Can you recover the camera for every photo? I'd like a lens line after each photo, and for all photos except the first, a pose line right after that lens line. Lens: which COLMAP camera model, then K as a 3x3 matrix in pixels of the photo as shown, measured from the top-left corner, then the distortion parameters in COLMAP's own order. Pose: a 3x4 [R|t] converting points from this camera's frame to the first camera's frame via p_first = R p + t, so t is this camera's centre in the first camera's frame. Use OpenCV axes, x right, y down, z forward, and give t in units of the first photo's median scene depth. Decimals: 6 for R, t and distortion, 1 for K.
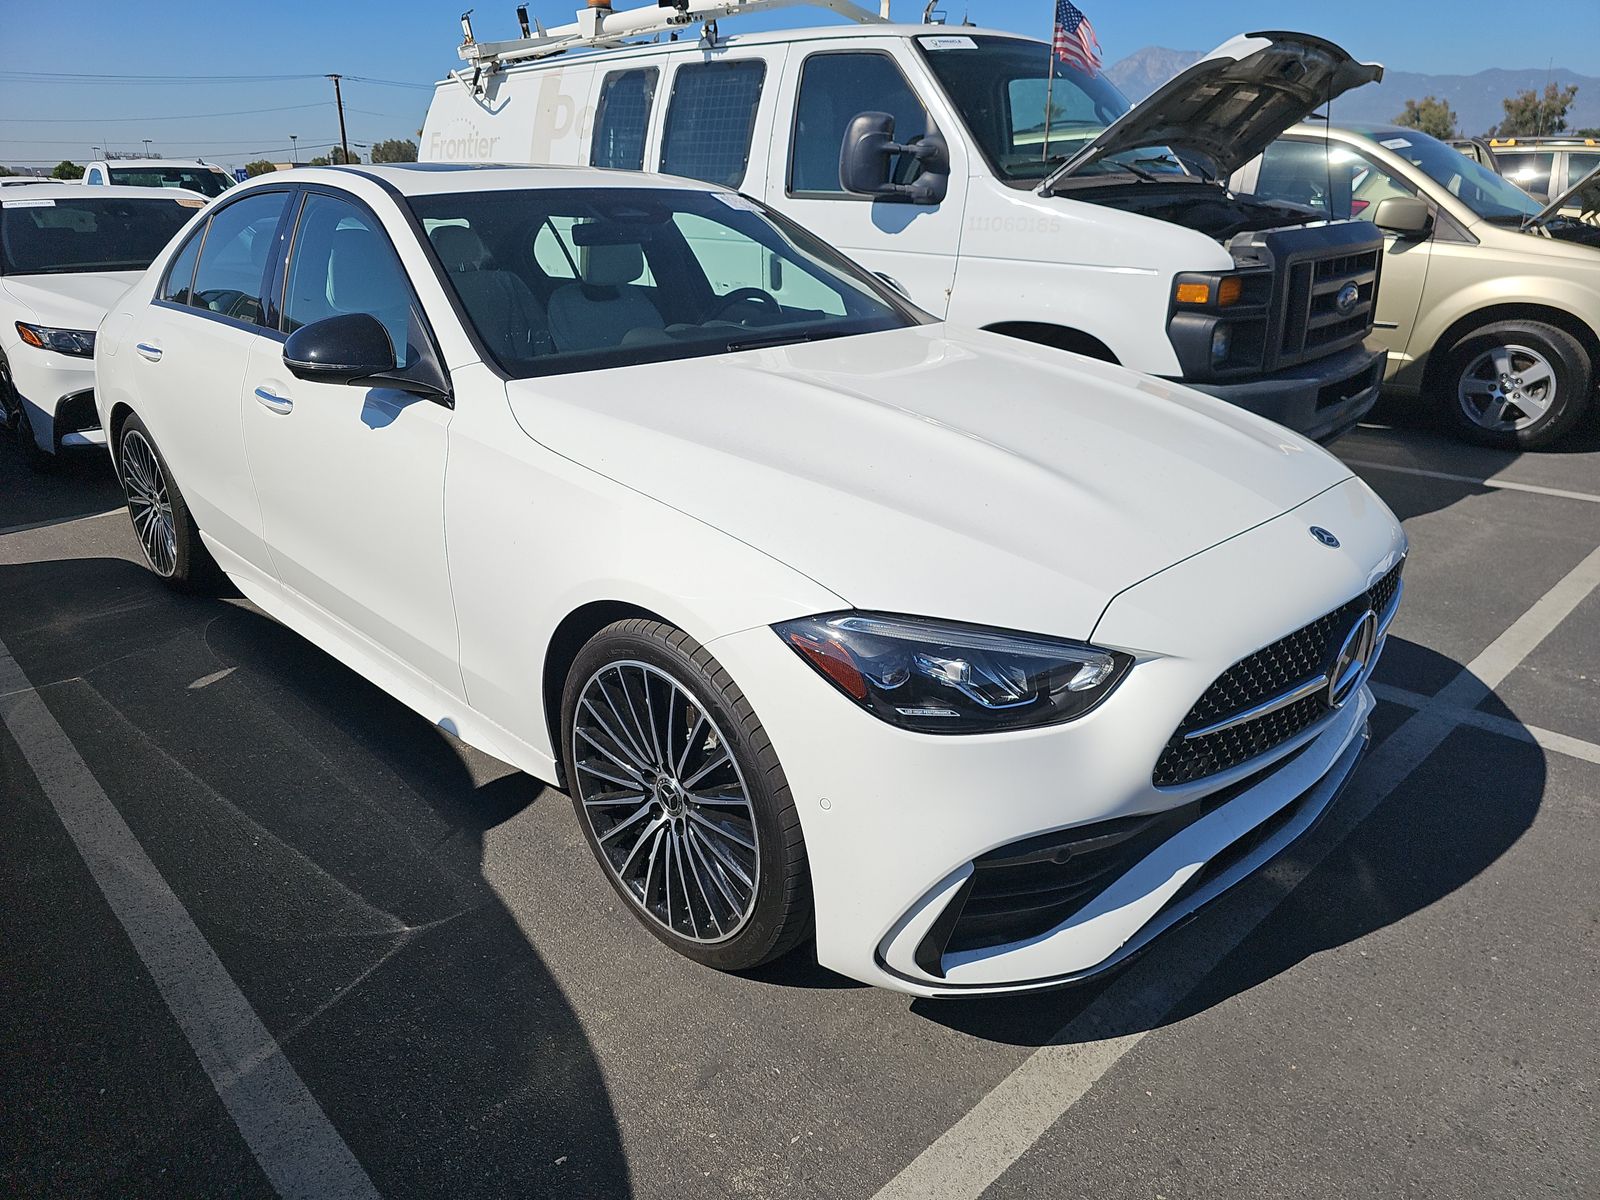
lens RADIAL K [[1070.0, 0, 800.4], [0, 1070.0, 607.8], [0, 0, 1]] dist [0.037585, -0.029326]
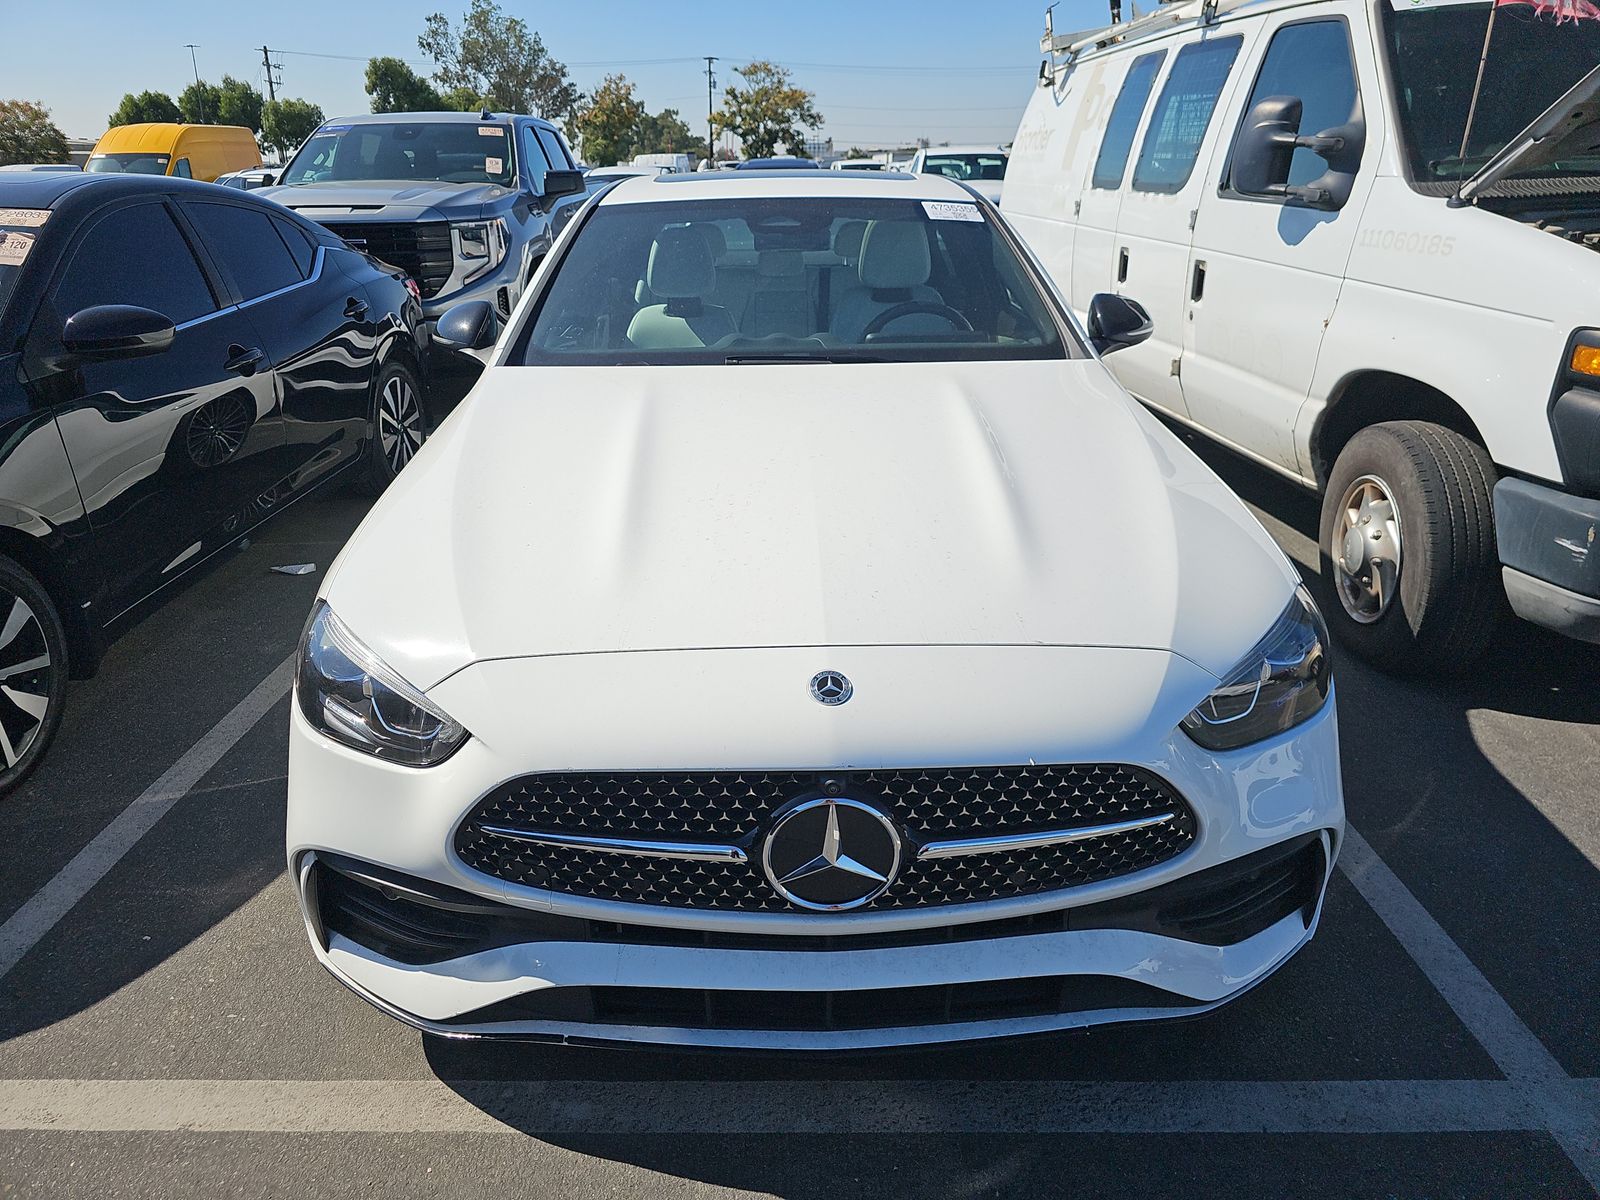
lens RADIAL K [[1070.0, 0, 799.6], [0, 1070.0, 593.0], [0, 0, 1]] dist [0.037585, -0.029326]
pose [[0.719400, 0.254699, -0.646214, 0.426379], [-0.247504, 0.963275, 0.104131, -0.093374], [0.649003, 0.085029, 0.756019, 0.177576]]
